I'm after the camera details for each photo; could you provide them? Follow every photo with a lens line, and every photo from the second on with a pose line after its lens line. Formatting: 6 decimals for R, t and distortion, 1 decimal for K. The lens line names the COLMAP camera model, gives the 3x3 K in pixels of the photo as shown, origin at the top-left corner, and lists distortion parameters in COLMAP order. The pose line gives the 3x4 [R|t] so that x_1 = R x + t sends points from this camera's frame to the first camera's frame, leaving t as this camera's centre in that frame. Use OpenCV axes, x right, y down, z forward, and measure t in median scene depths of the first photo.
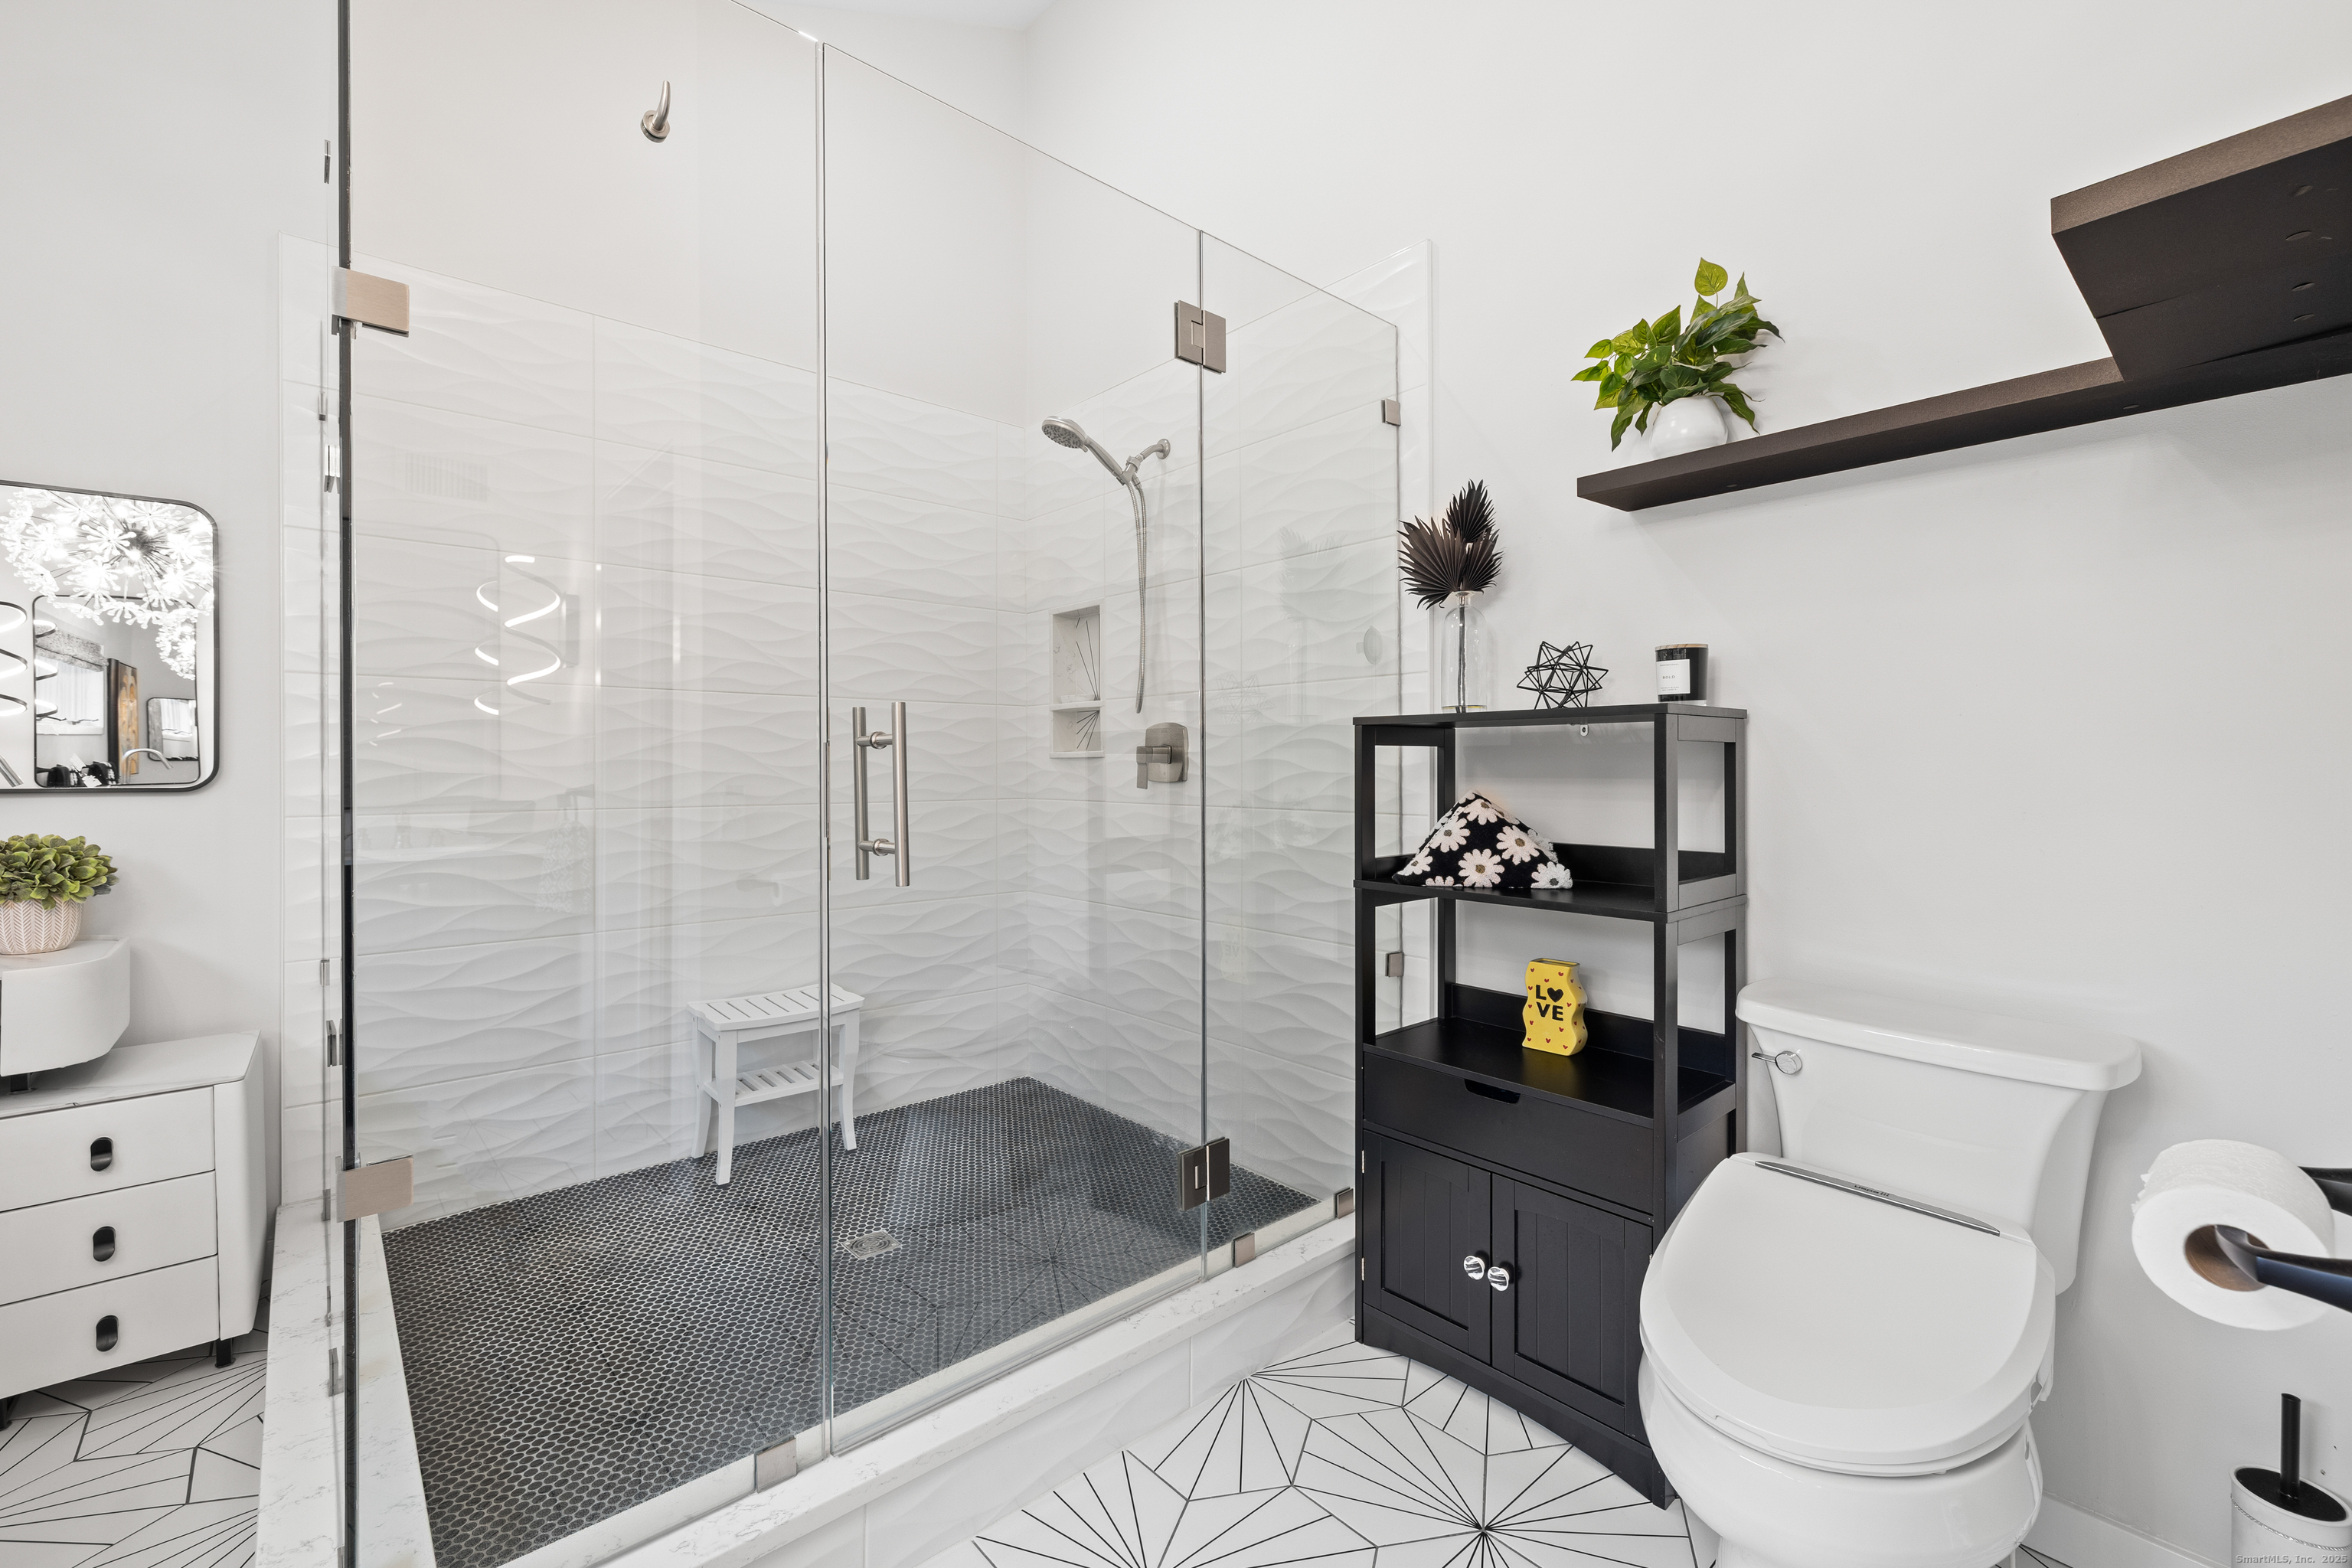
lens RADIAL K [[995.5, 0, 1170.7], [0, 995.5, 764.4], [0, 0, 1]] dist [0.002273, 0.000289]
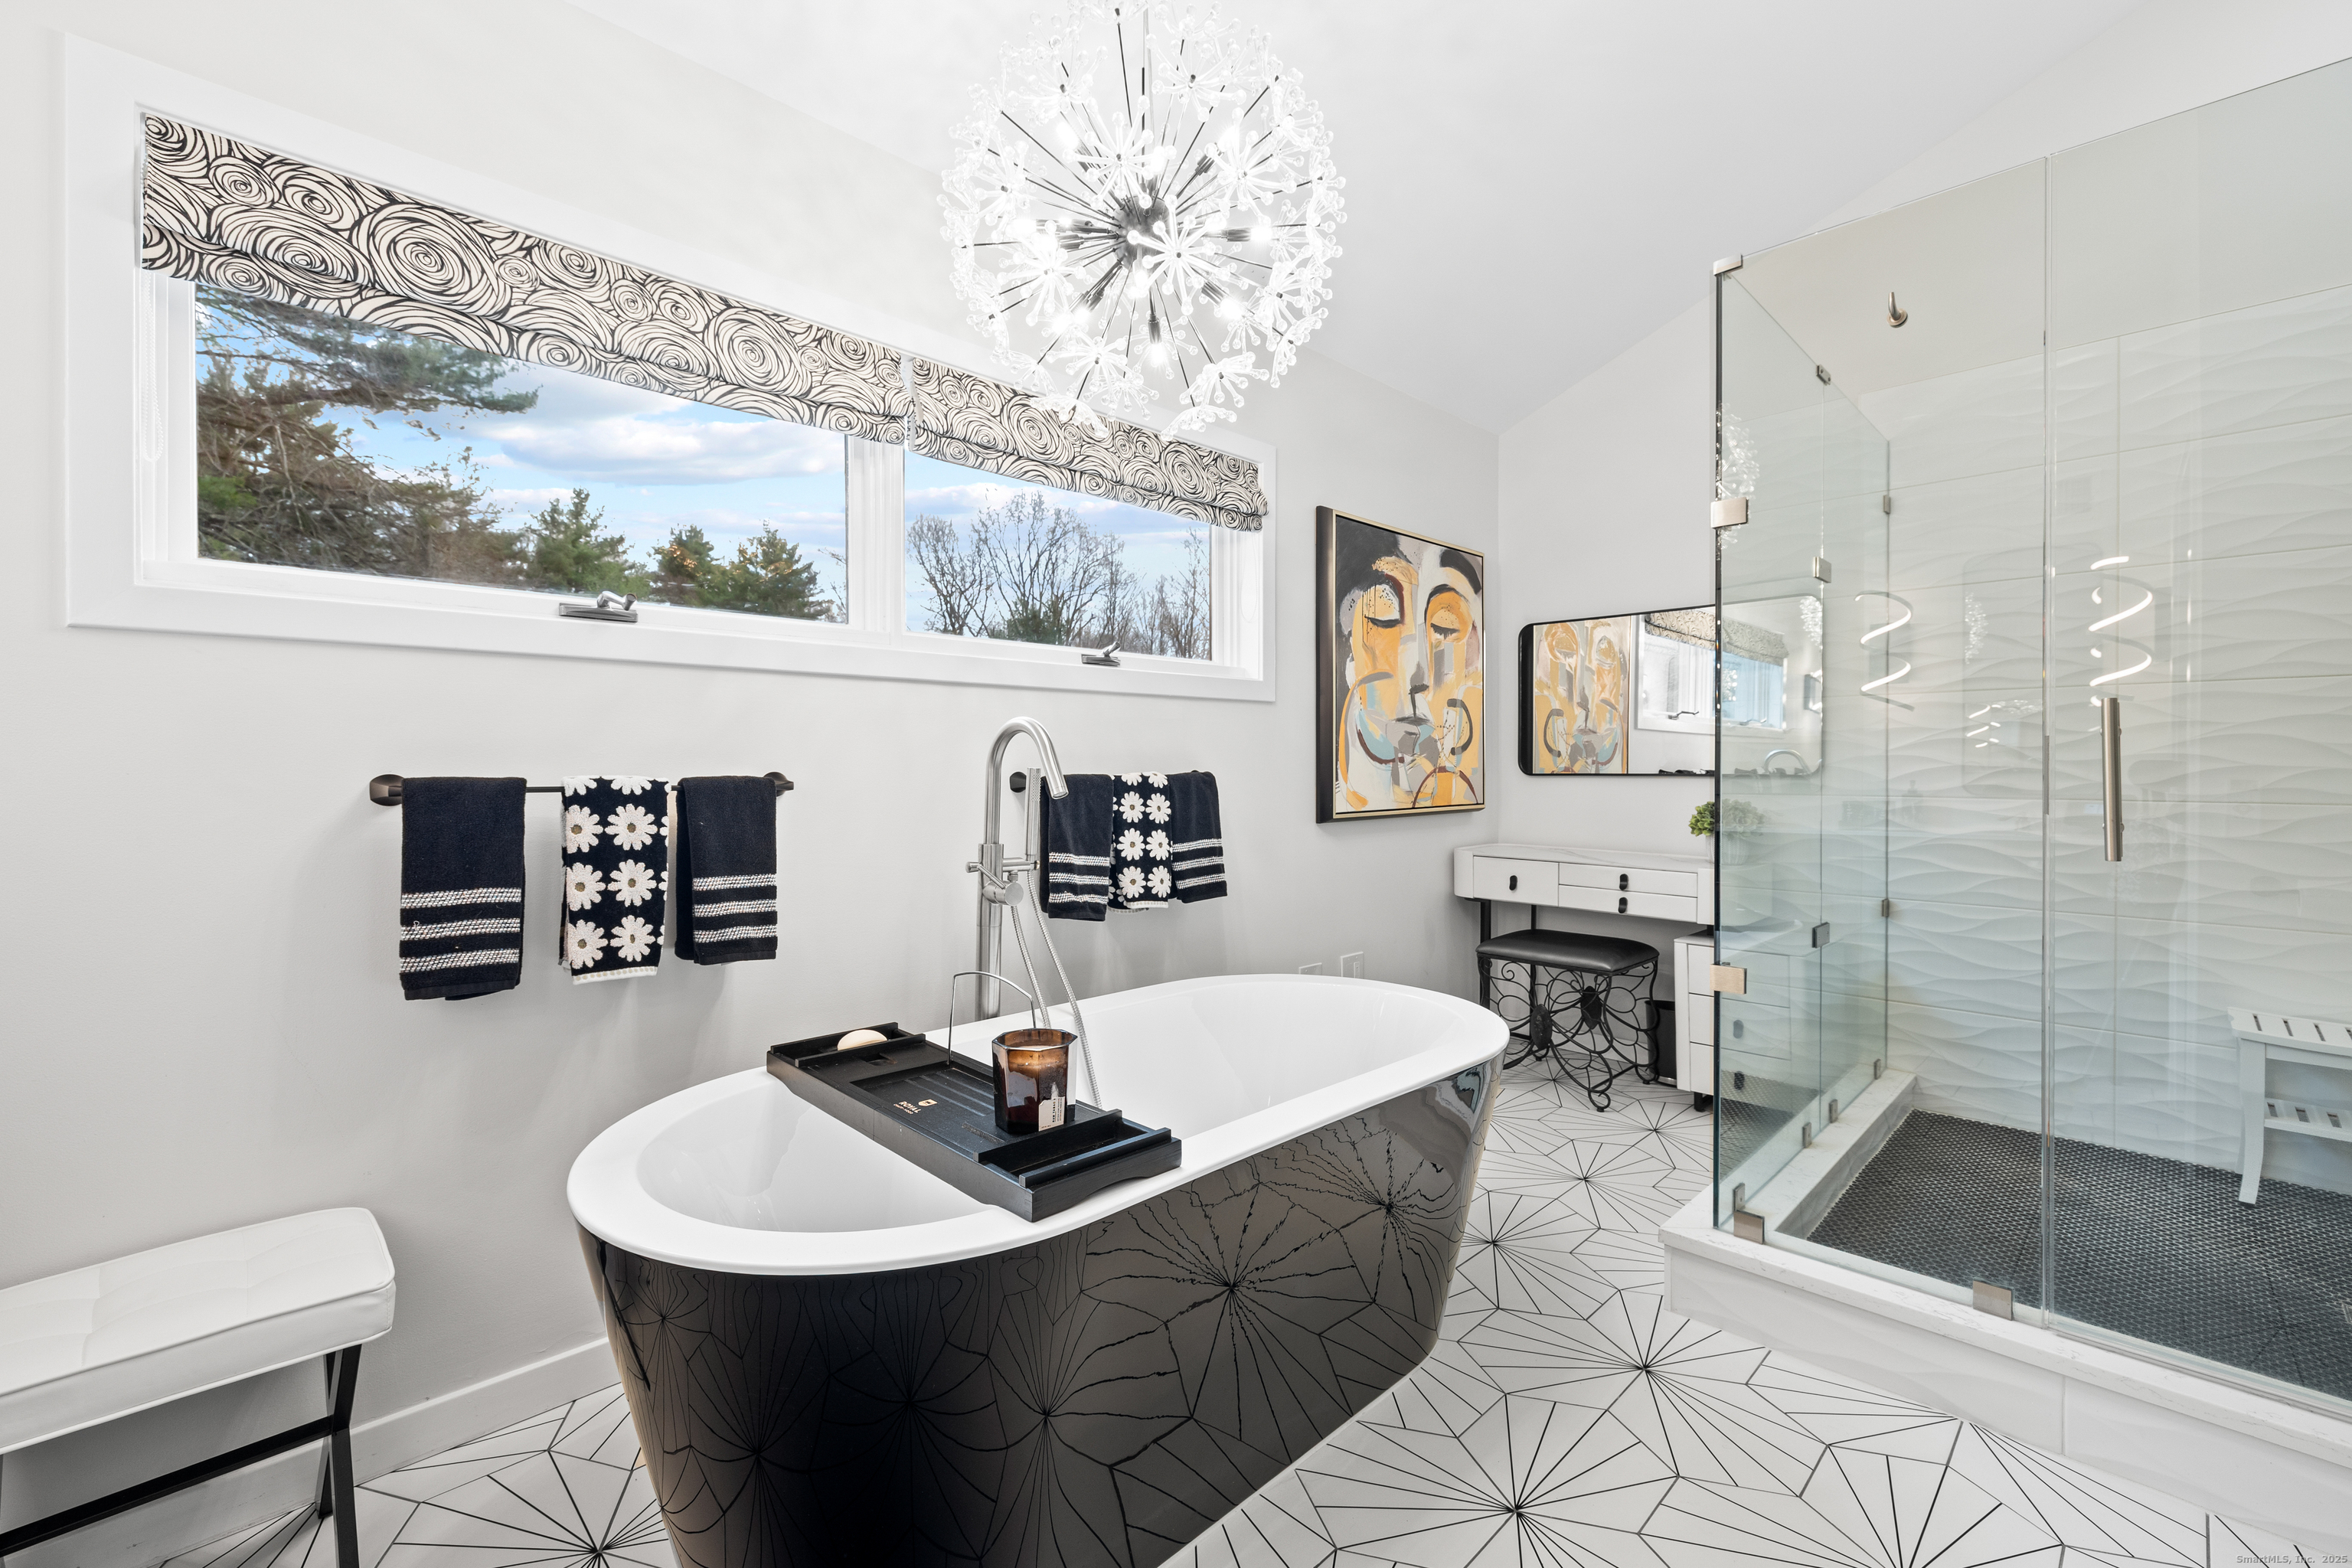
lens RADIAL K [[995.5, 0, 1170.7], [0, 995.5, 764.4], [0, 0, 1]] dist [0.002273, 0.000289]
pose [[0.059667, 0.001703, -0.998217, 0.387681], [0.006622, 0.999976, 0.002102, -0.001394], [0.998196, -0.006735, 0.059654, -0.062094]]
